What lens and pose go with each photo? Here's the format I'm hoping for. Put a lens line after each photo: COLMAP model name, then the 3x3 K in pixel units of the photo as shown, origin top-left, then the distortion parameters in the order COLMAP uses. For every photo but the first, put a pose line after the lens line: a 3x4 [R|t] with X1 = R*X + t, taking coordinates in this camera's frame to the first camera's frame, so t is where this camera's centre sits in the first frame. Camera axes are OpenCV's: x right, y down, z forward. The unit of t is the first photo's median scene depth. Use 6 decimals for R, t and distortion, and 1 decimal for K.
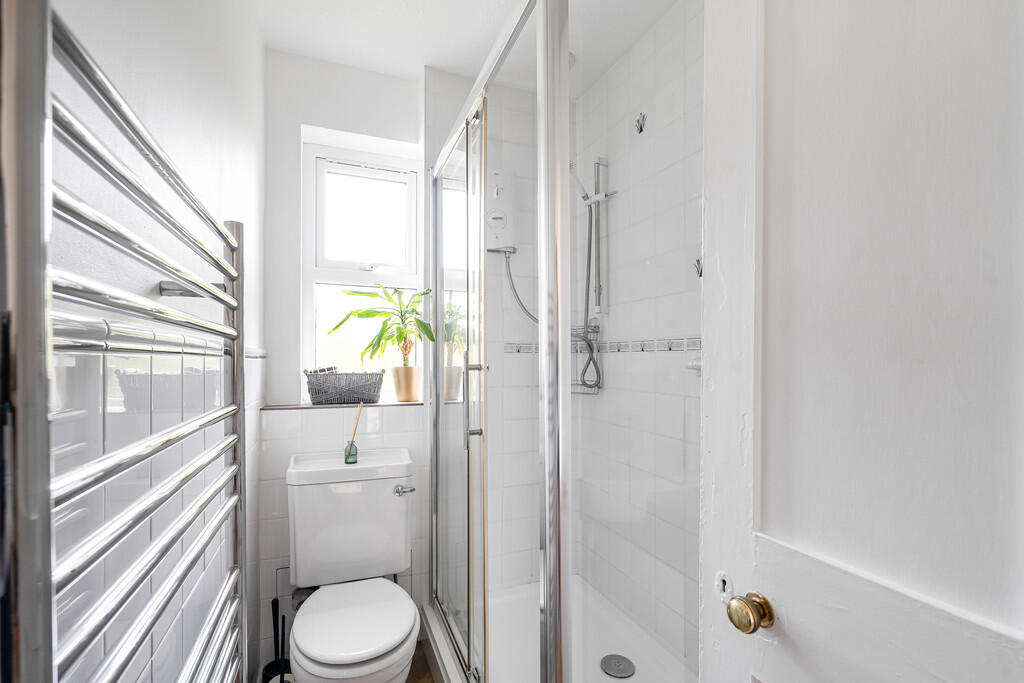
lens RADIAL K [[460.5, 0, 511.5], [0, 460.5, 355.4], [0, 0, 1]] dist [-0.010743, 0.000076]
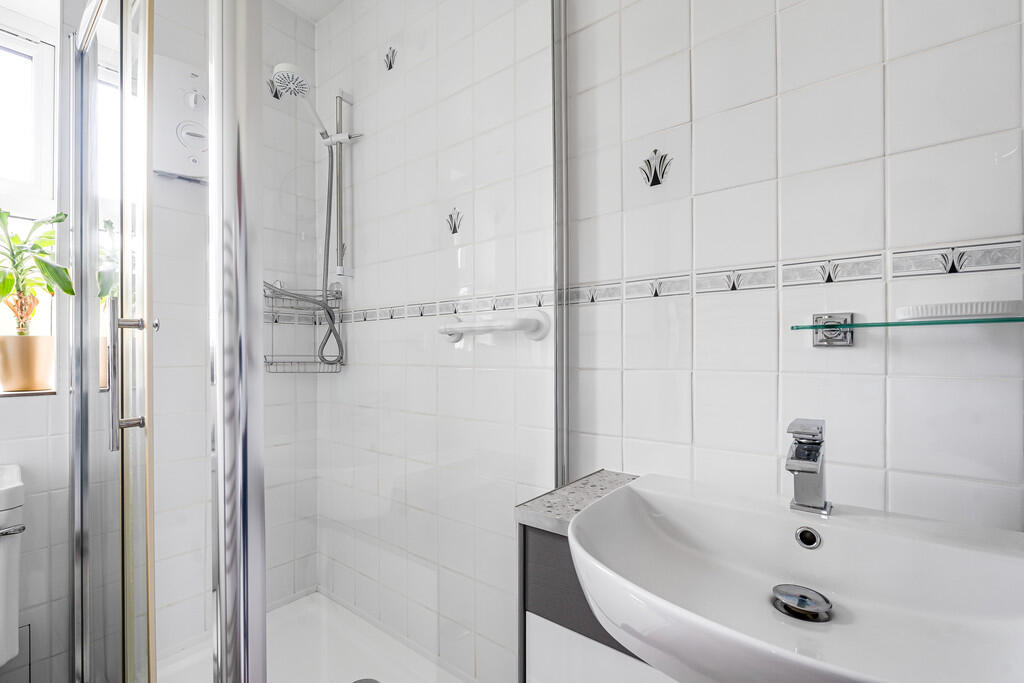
lens RADIAL K [[472.1, 0, 512.0], [0, 472.1, 341.5], [0, 0, 1]] dist [0.000841, 0.000092]
pose [[0.871734, 0.001092, 0.489977, 0.039519], [0.001130, 0.999990, -0.004238, 0.033806], [-0.489977, 0.004248, 0.871725, 0.094001]]
